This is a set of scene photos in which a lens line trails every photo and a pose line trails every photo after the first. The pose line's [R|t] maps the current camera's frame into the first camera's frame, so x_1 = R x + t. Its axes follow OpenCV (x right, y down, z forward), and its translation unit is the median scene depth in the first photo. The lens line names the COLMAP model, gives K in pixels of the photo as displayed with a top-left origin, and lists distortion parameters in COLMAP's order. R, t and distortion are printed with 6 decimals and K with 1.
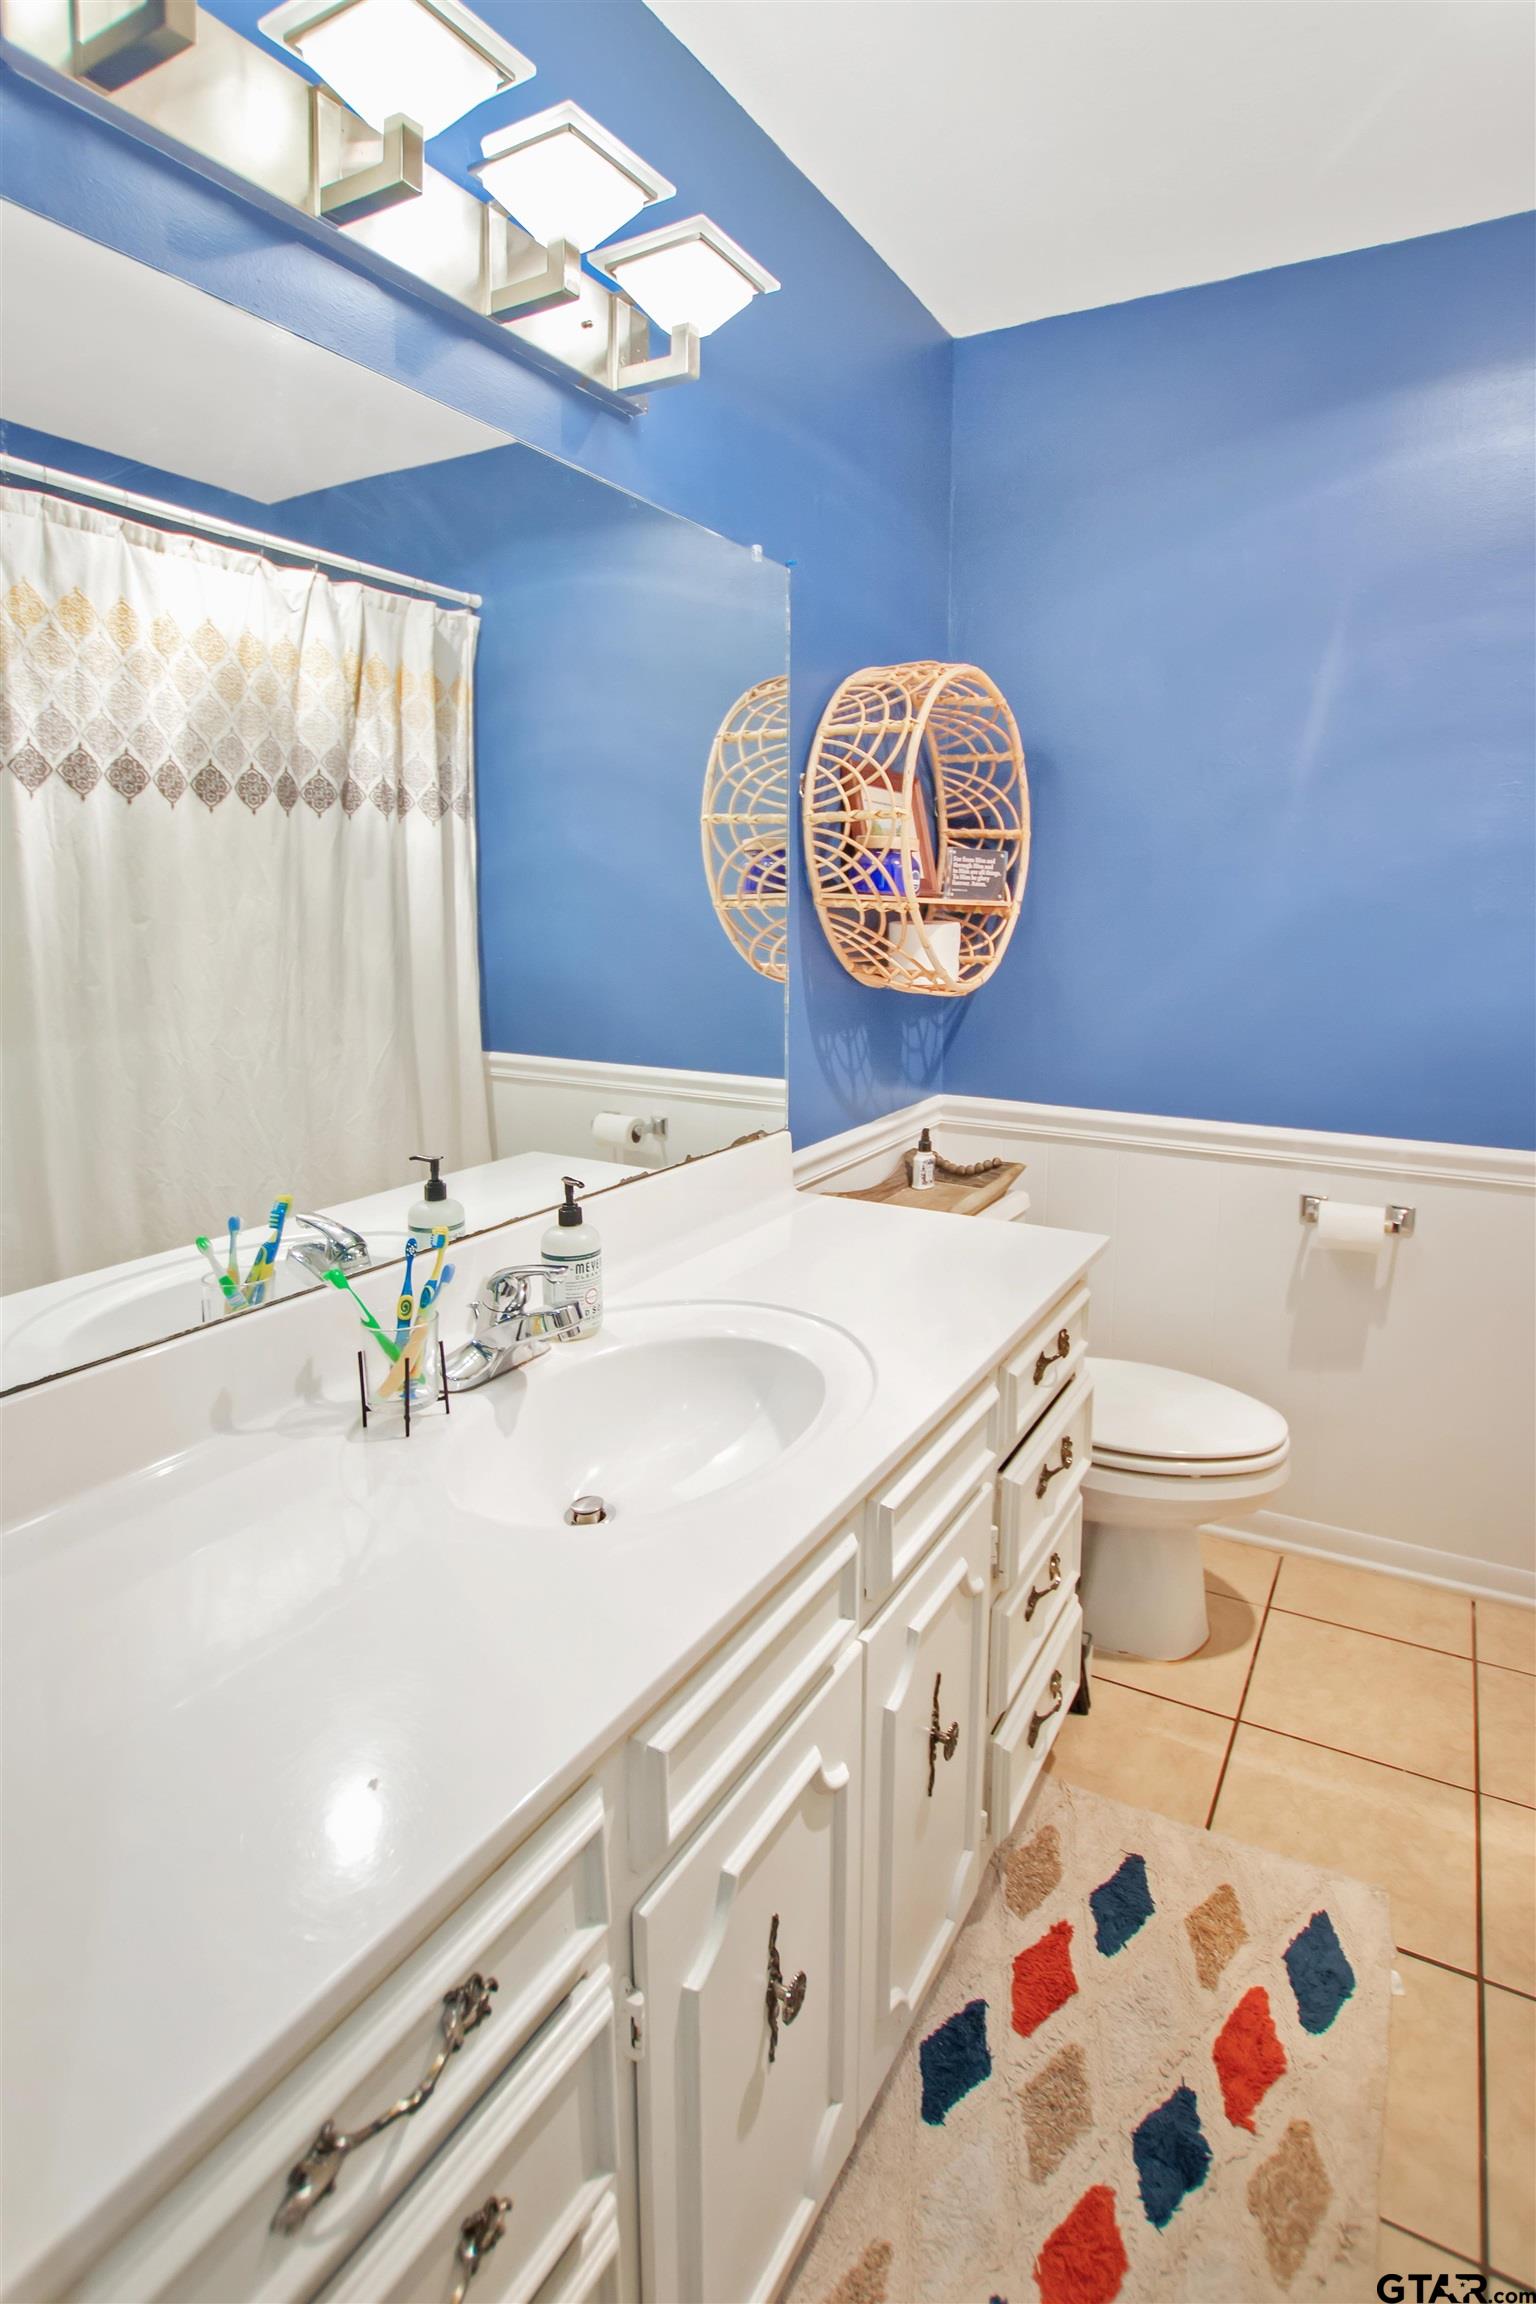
lens RADIAL K [[1185.8, 0, 769.9], [0, 1185.8, 1084.0], [0, 0, 1]] dist [-0.034018, 0.000953]
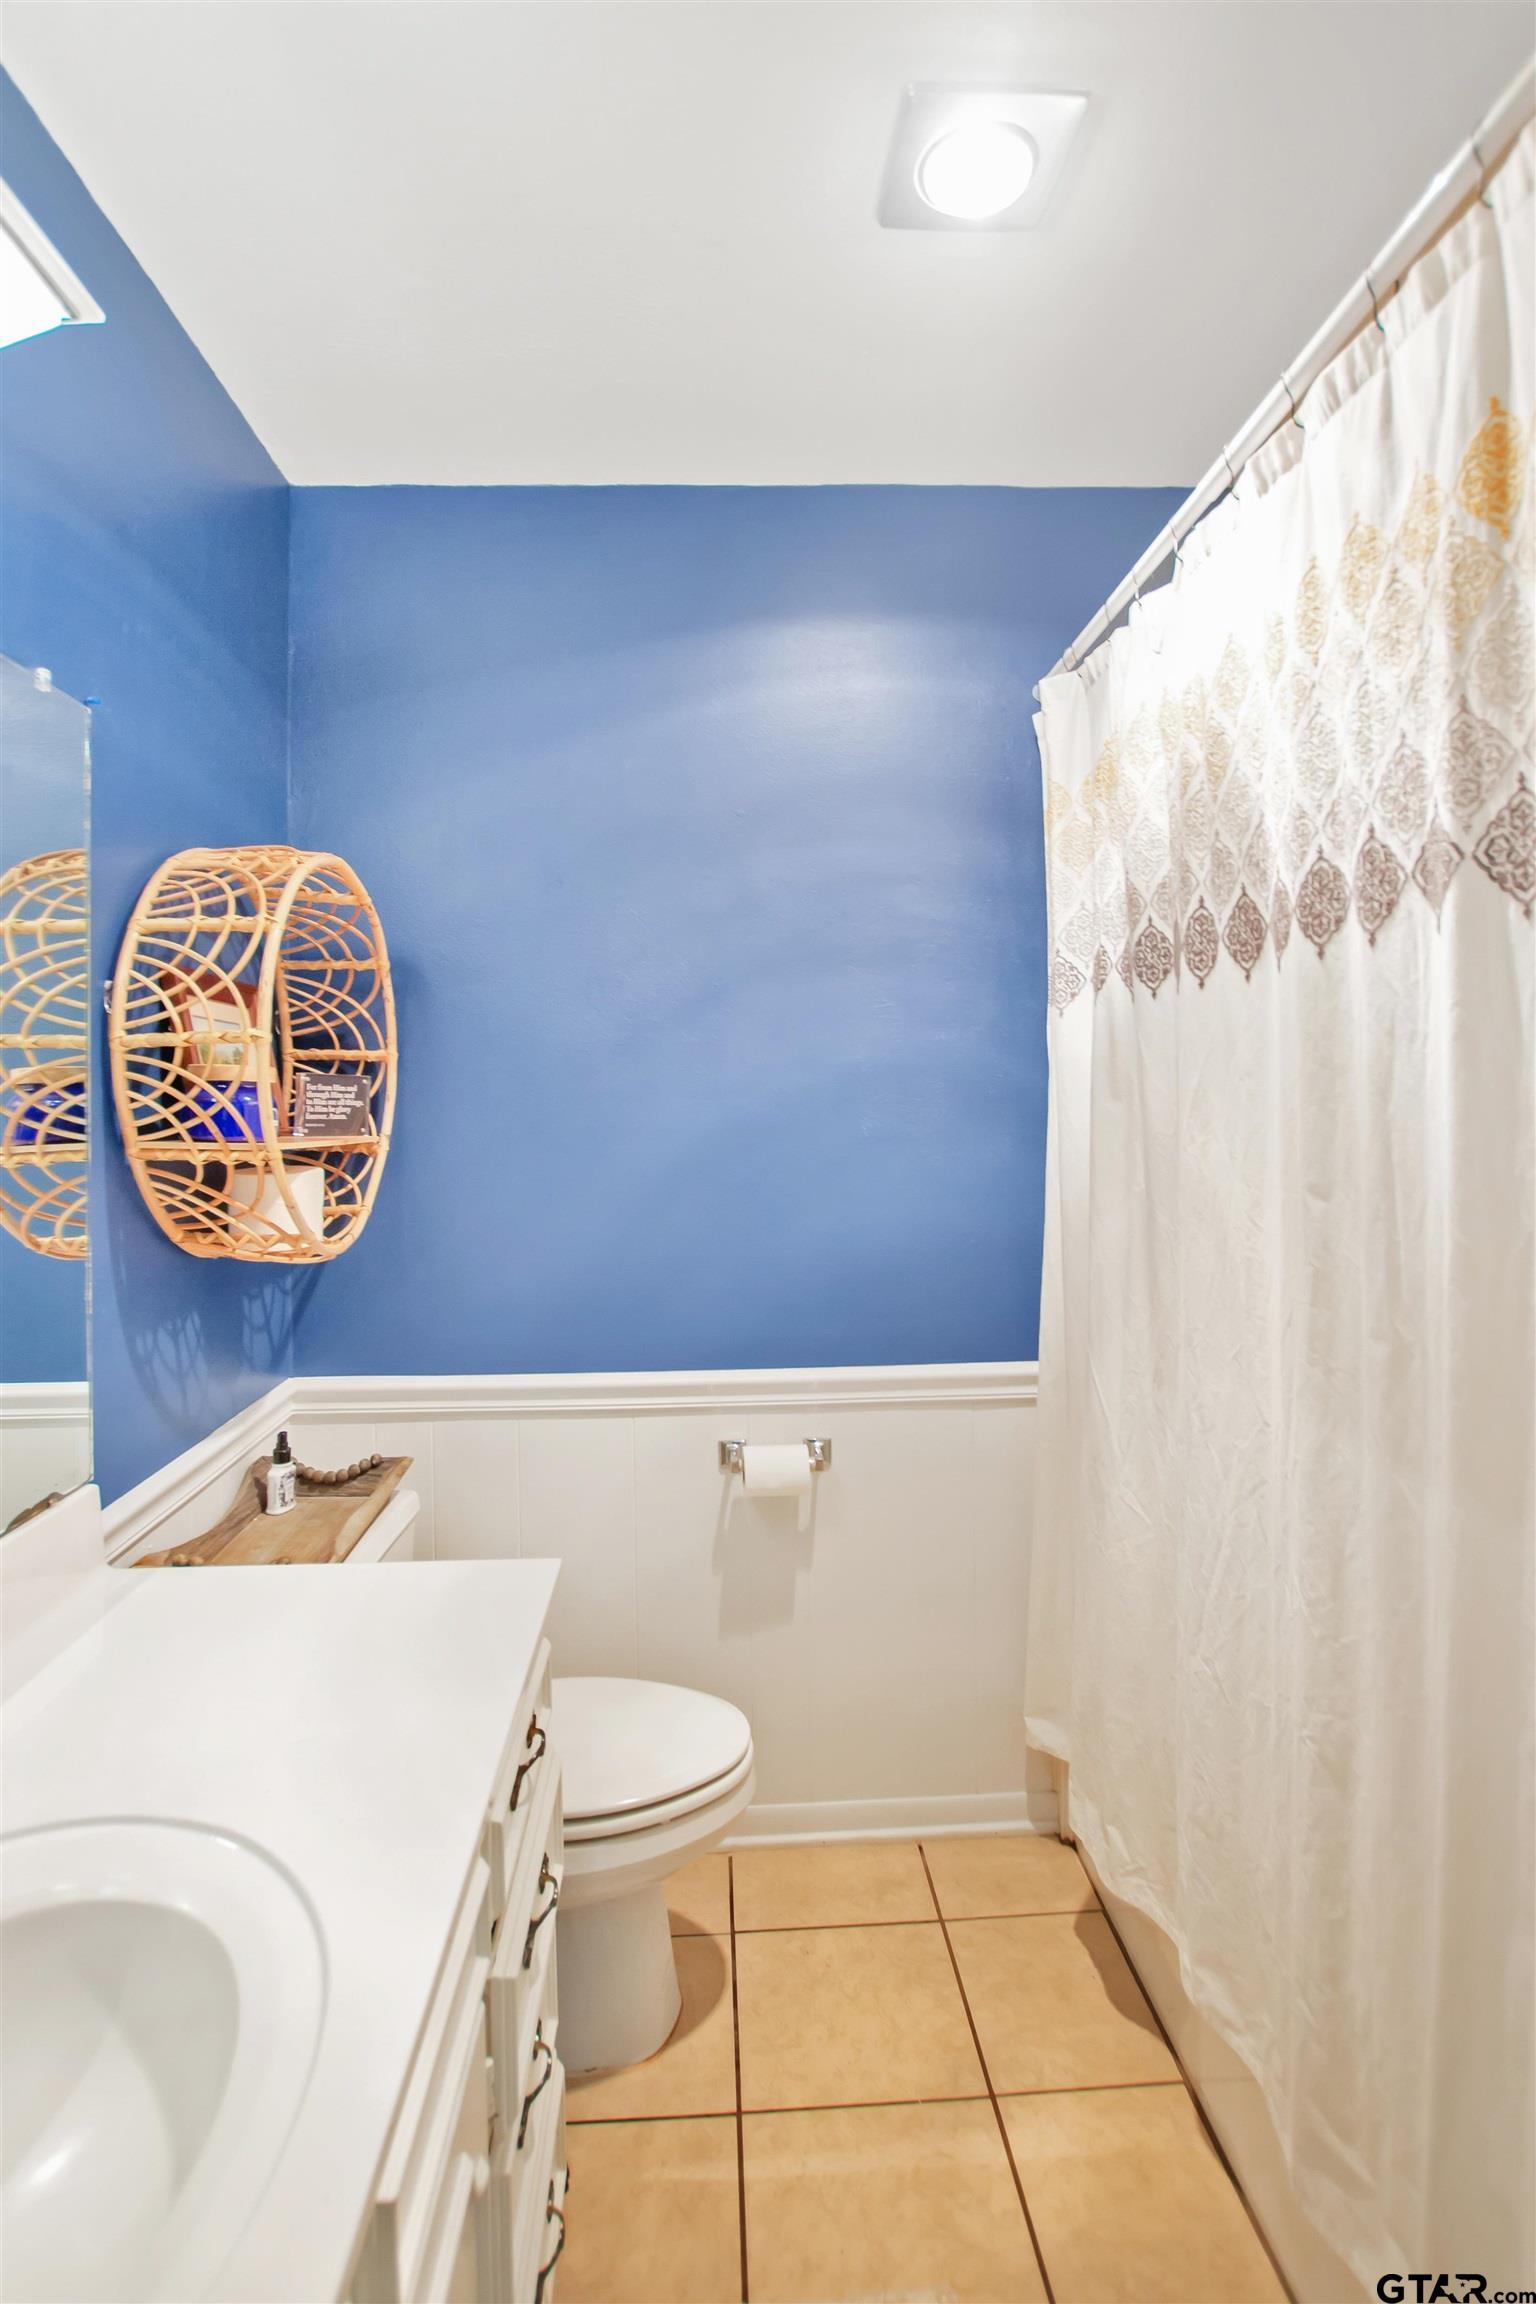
lens RADIAL K [[1243.6, 0, 758.6], [0, 1243.6, 1079.9], [0, 0, 1]] dist [-0.034470, 0.001404]
pose [[0.850530, -0.013051, 0.525765, -0.028694], [0.104548, 0.983936, -0.144704, -0.047878], [-0.515431, 0.178043, 0.838231, 0.159158]]
